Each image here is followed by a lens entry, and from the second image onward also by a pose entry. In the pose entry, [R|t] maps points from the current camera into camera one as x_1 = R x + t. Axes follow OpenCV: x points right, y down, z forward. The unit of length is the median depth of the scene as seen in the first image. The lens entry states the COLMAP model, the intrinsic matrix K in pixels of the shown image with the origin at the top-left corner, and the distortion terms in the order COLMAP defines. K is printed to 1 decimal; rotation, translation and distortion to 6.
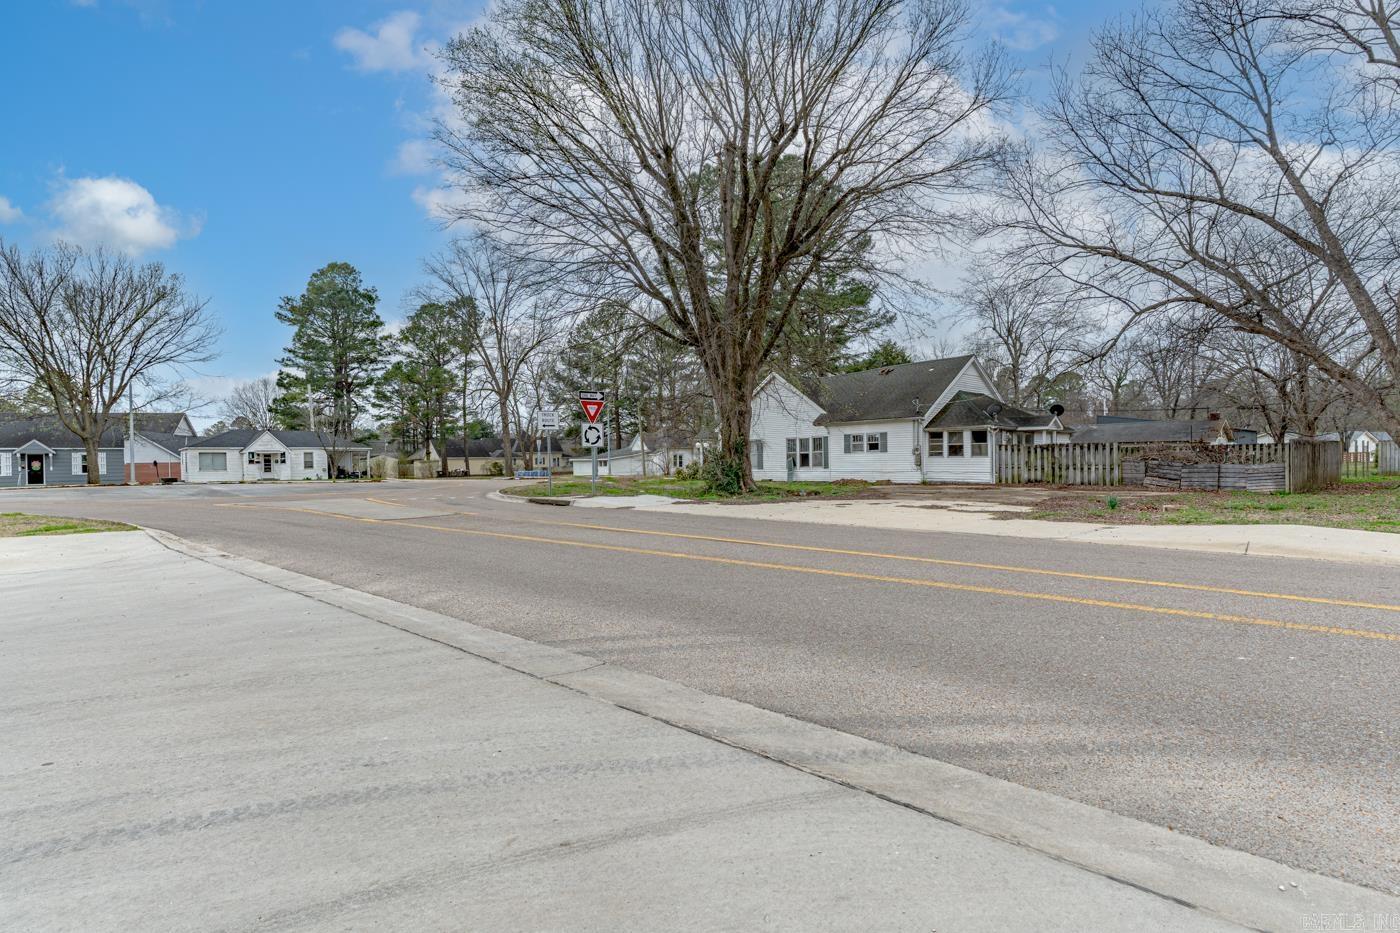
lens RADIAL K [[708.8, 0, 785.3], [0, 708.8, 460.5], [0, 0, 1]] dist [0.001590, 0.000939]
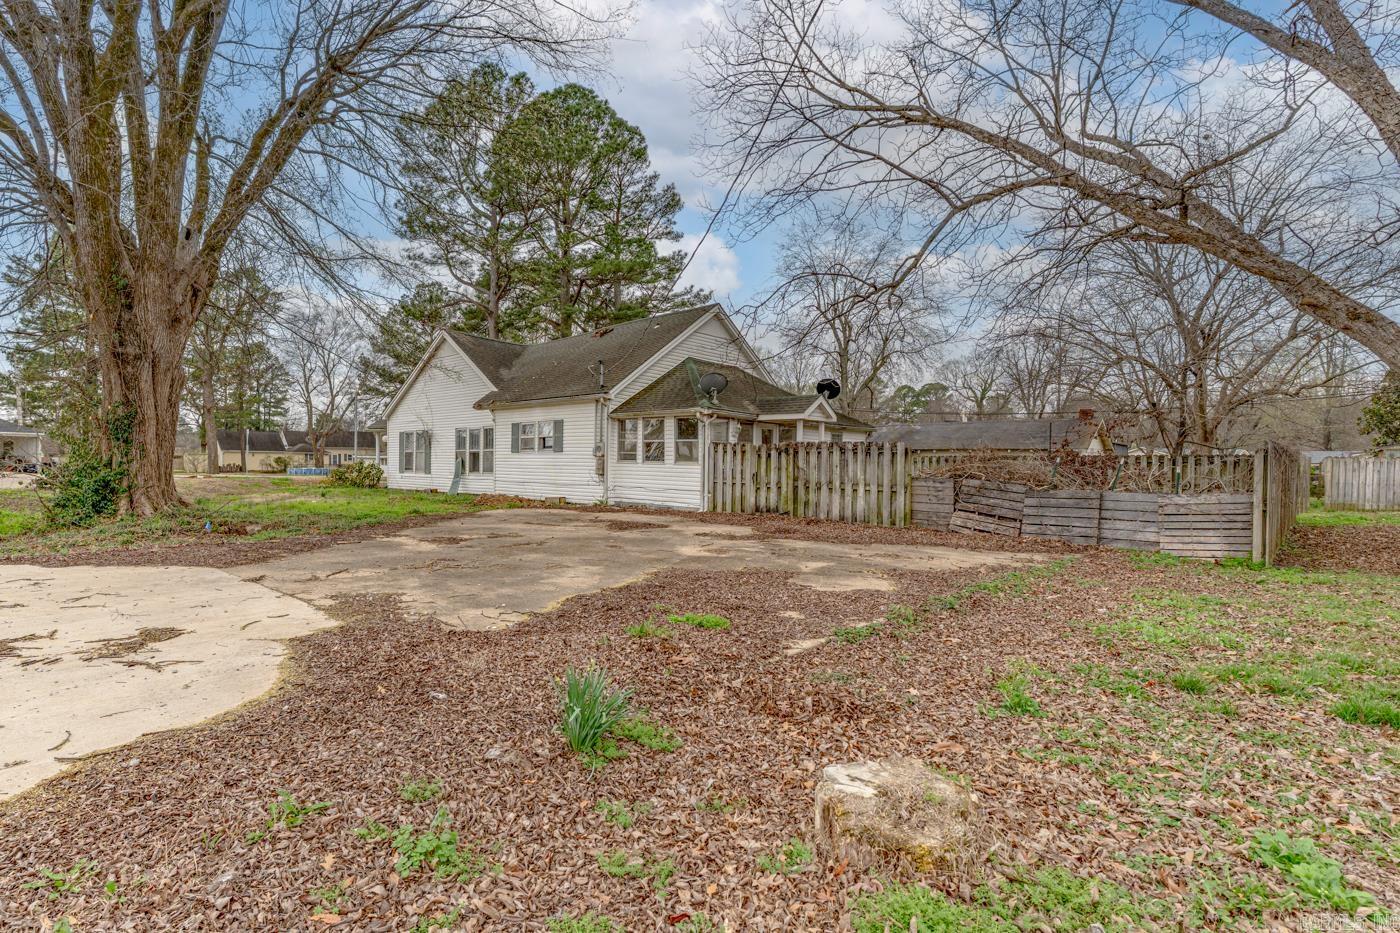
lens RADIAL K [[673.7, 0, 691.8], [0, 673.7, 466.2], [0, 0, 1]] dist [-0.001037, 0.002137]
pose [[0.999320, 0.027884, 0.024124, 0.253268], [-0.027909, 0.999610, 0.000666, -0.003225], [-0.024096, -0.001339, 0.999709, 0.431031]]
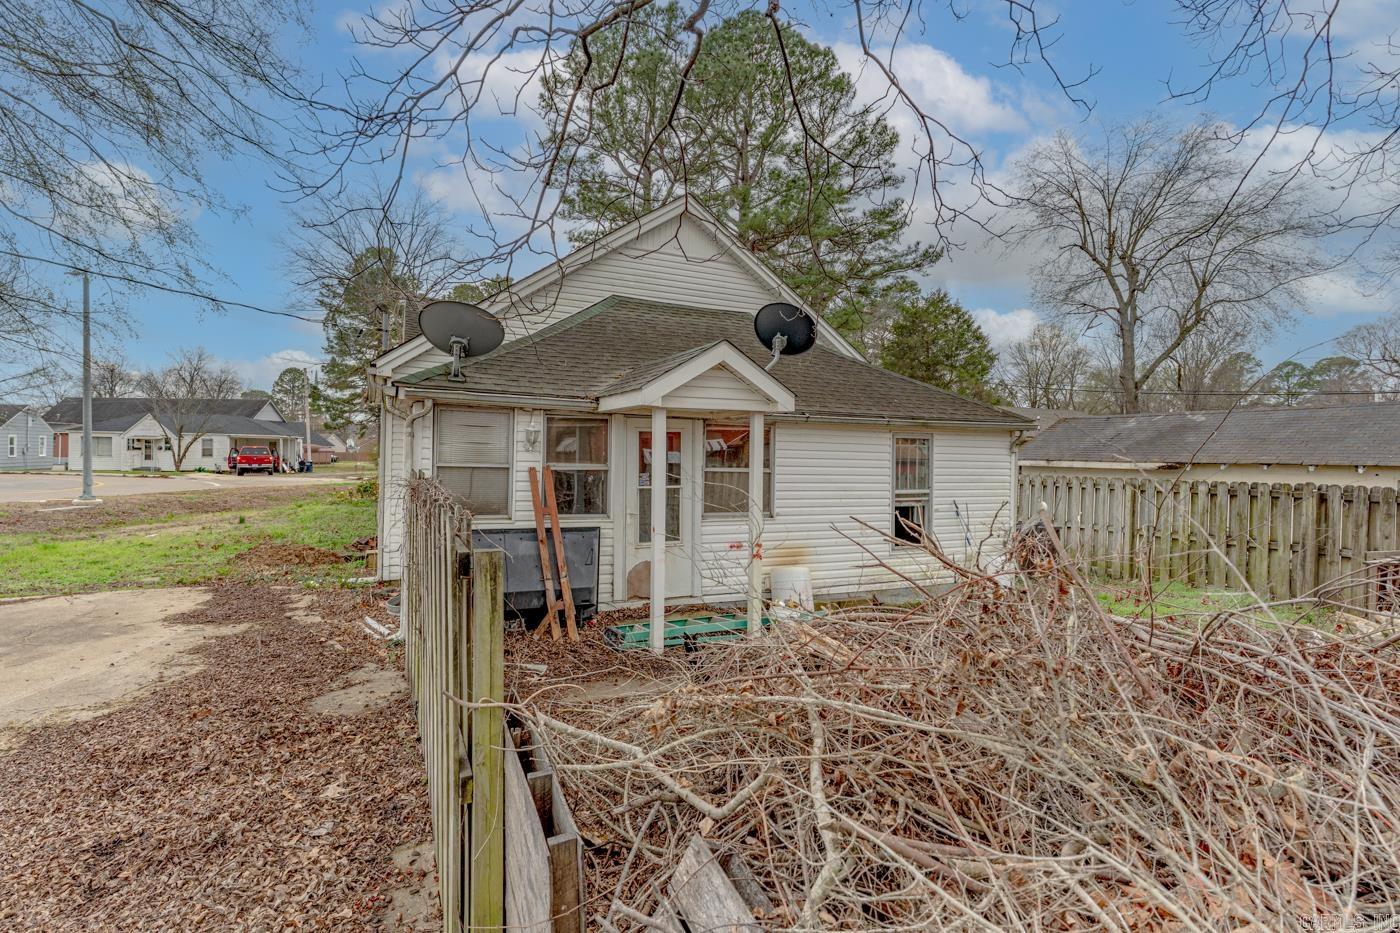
lens RADIAL K [[673.7, 0, 719.7], [0, 673.7, 458.9], [0, 0, 1]] dist [-0.001037, 0.002137]
pose [[0.931989, 0.033516, -0.360934, 0.440204], [-0.031550, 0.999438, 0.011340, -0.029675], [0.361111, 0.000819, 0.932522, 0.778926]]
